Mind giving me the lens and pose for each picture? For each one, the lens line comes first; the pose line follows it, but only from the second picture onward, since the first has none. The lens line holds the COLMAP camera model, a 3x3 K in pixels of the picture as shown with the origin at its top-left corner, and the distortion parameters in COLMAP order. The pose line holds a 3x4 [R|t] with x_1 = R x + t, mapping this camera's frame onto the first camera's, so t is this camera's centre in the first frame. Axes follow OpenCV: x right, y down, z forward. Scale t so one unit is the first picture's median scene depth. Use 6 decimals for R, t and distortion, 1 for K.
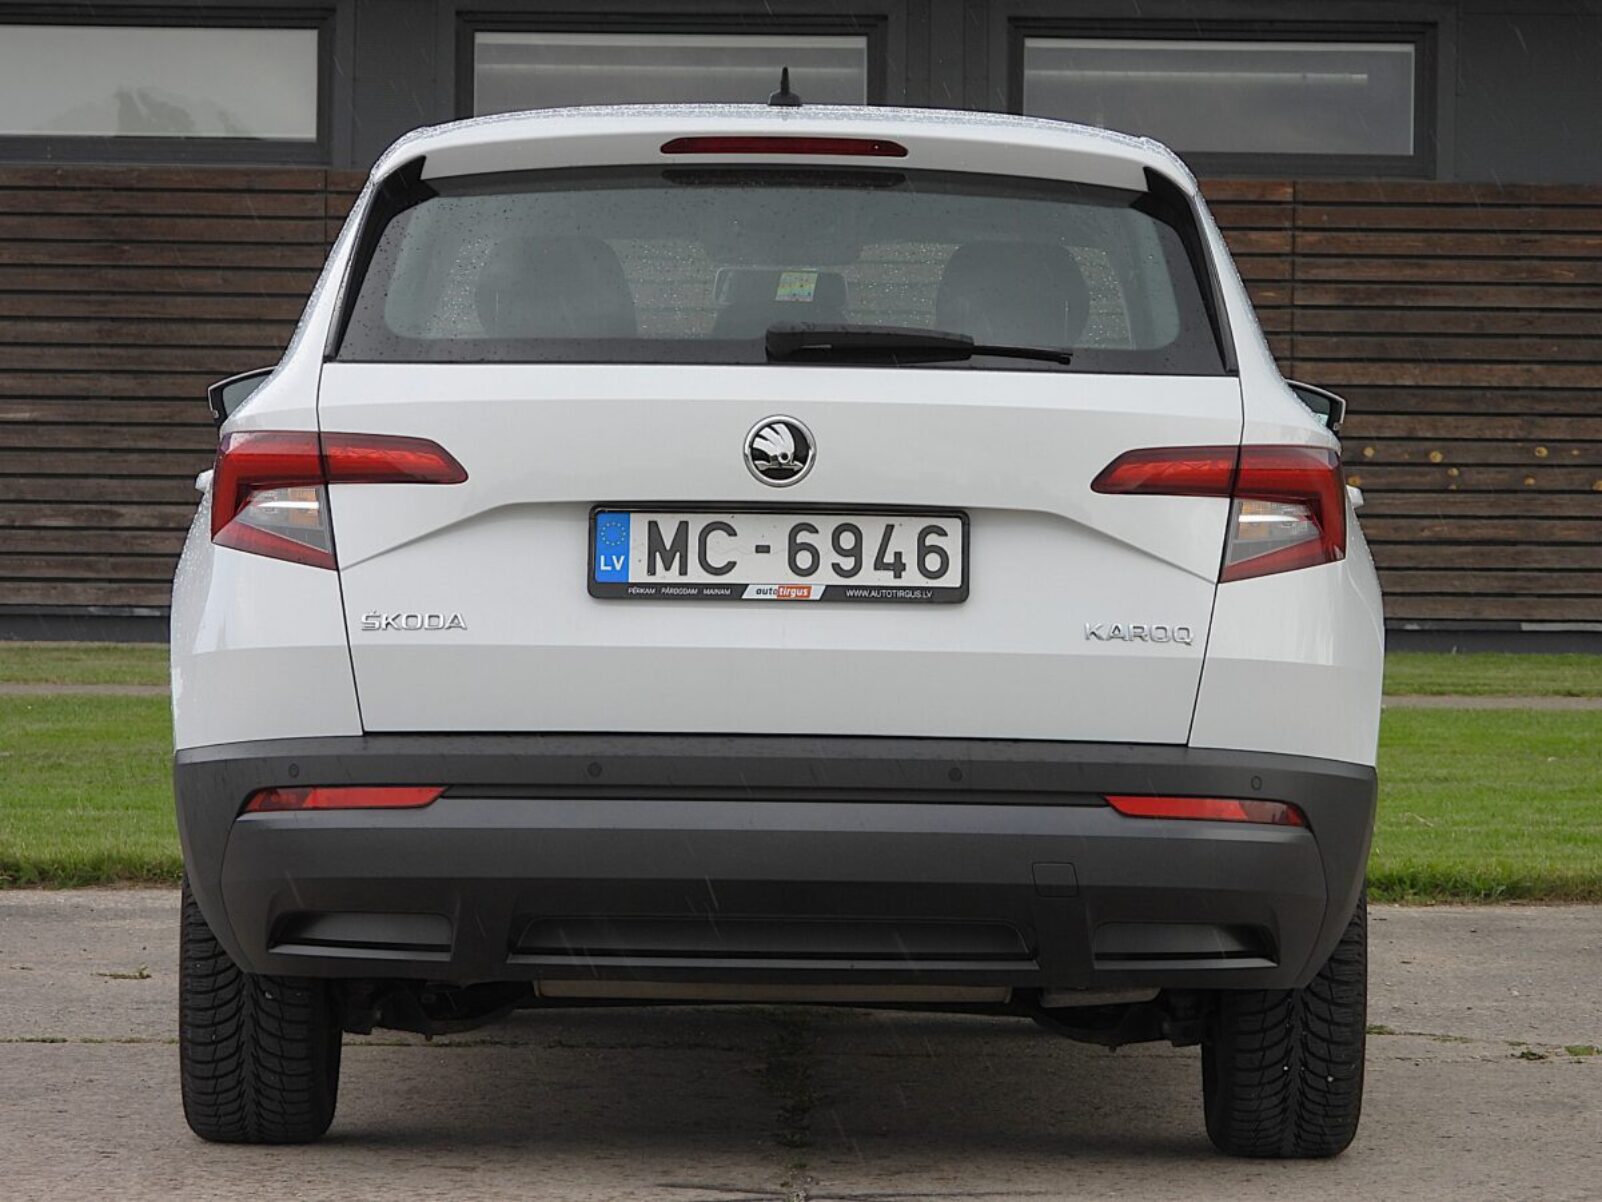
lens RADIAL K [[6951.1, 0, 801.0], [0, 6951.1, 601.0], [0, 0, 1]] dist [-0.091890, -0.642716]
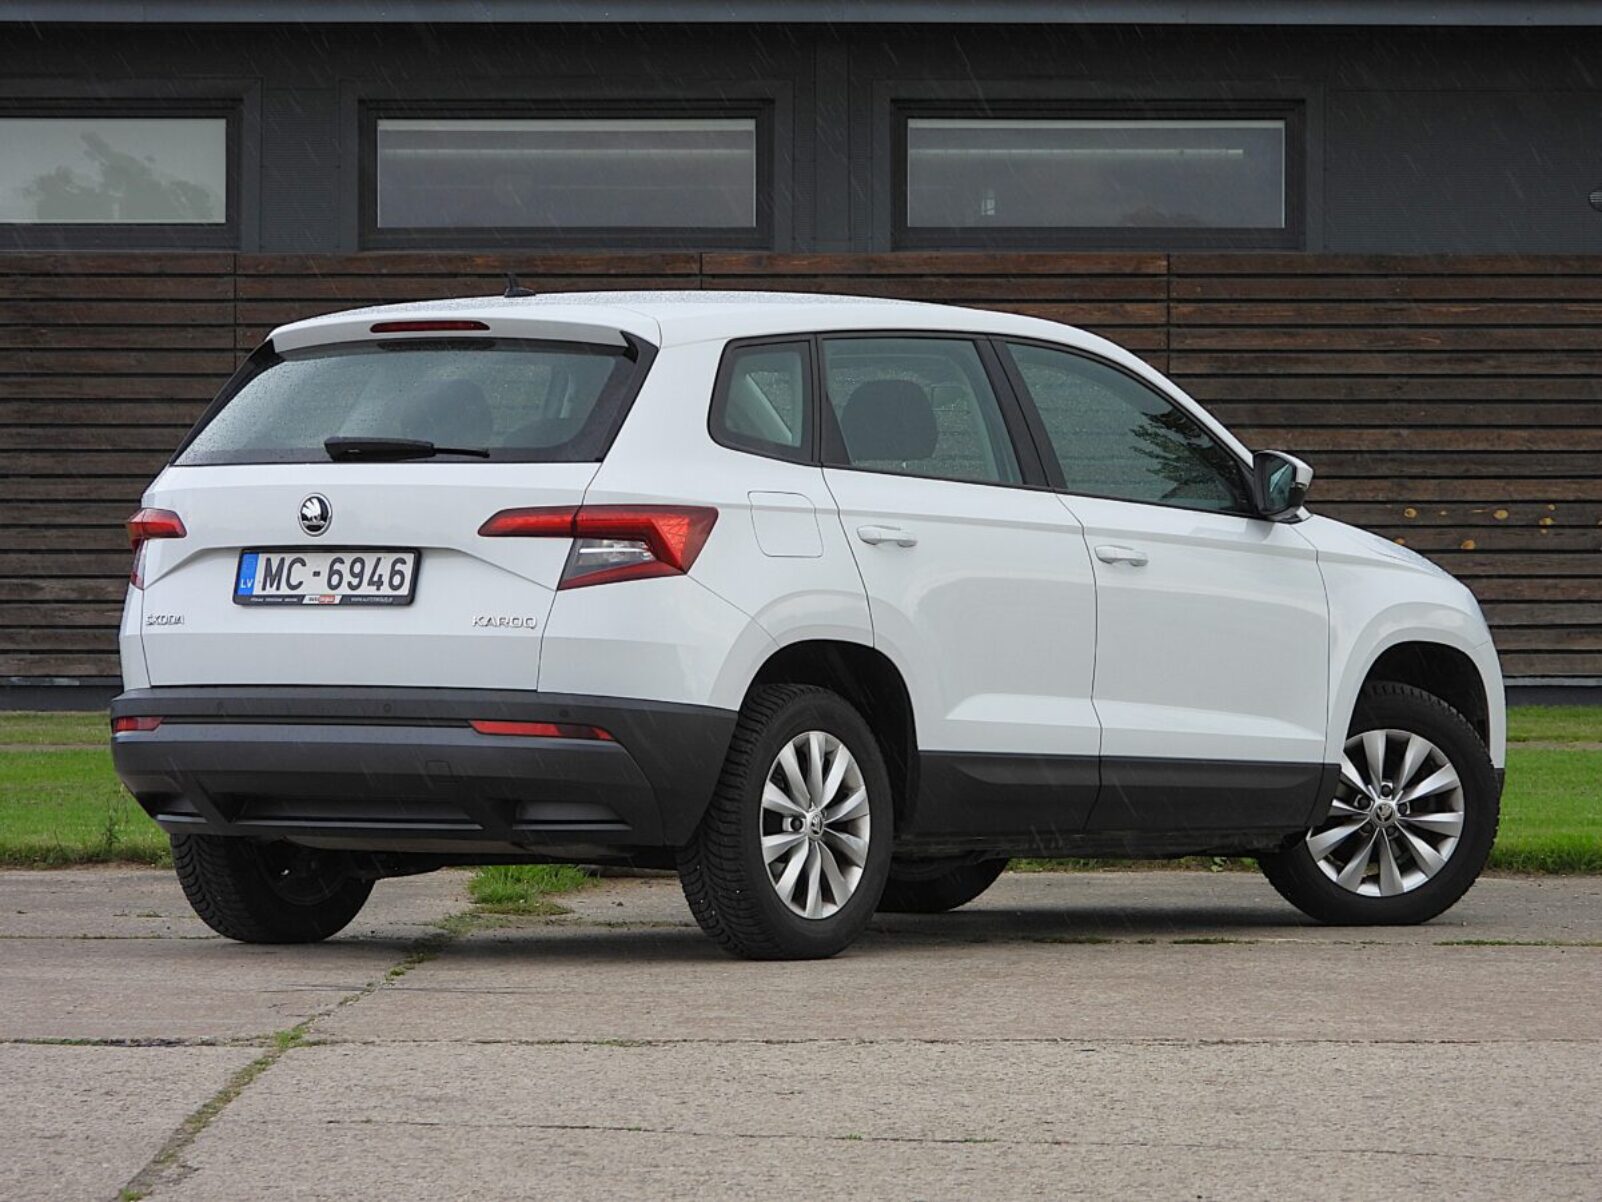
lens RADIAL K [[7985.5, 0, 862.4], [0, 7985.5, 600.7], [0, 0, 1]] dist [-0.118086, 1.288618]
pose [[0.999941, -0.010708, -0.002053, 0.027231], [0.010683, 0.999873, -0.011804, 0.004812], [0.002180, 0.011781, 0.999928, -0.191310]]
